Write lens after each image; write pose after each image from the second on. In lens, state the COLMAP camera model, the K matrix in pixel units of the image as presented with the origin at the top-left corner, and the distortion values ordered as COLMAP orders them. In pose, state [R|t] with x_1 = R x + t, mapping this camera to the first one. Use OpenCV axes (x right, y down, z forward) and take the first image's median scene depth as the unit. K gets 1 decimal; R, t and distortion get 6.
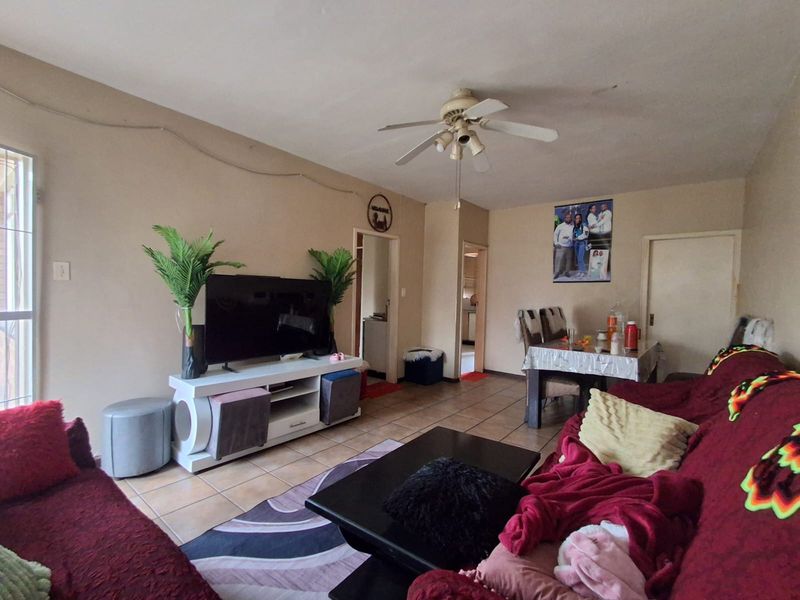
lens RADIAL K [[364.0, 0, 402.1], [0, 364.0, 298.6], [0, 0, 1]] dist [-0.011171, -0.000069]
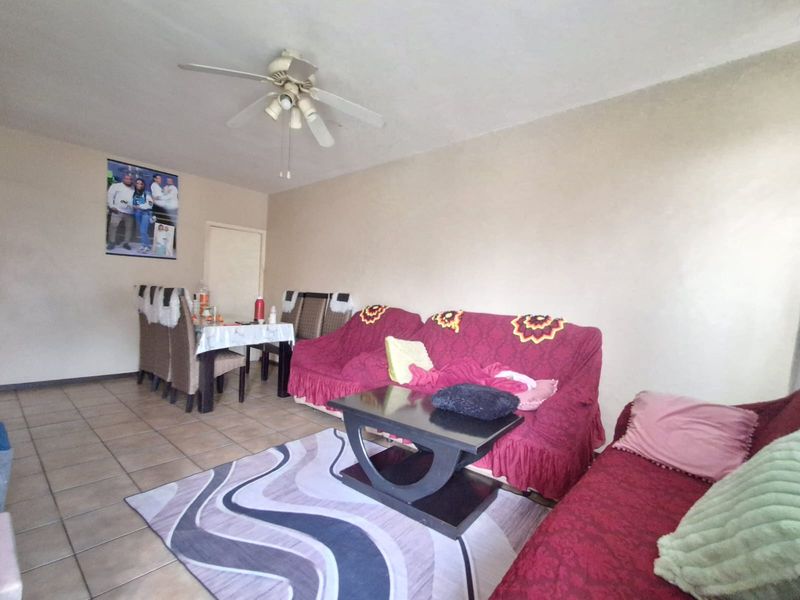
lens RADIAL K [[364.0, 0, 401.7], [0, 364.0, 303.8], [0, 0, 1]] dist [-0.011171, -0.000069]
pose [[0.030882, -0.046579, 0.998437, -0.390713], [-0.027954, 0.998483, 0.047446, 0.010695], [-0.999132, -0.029375, 0.029533, 0.335566]]
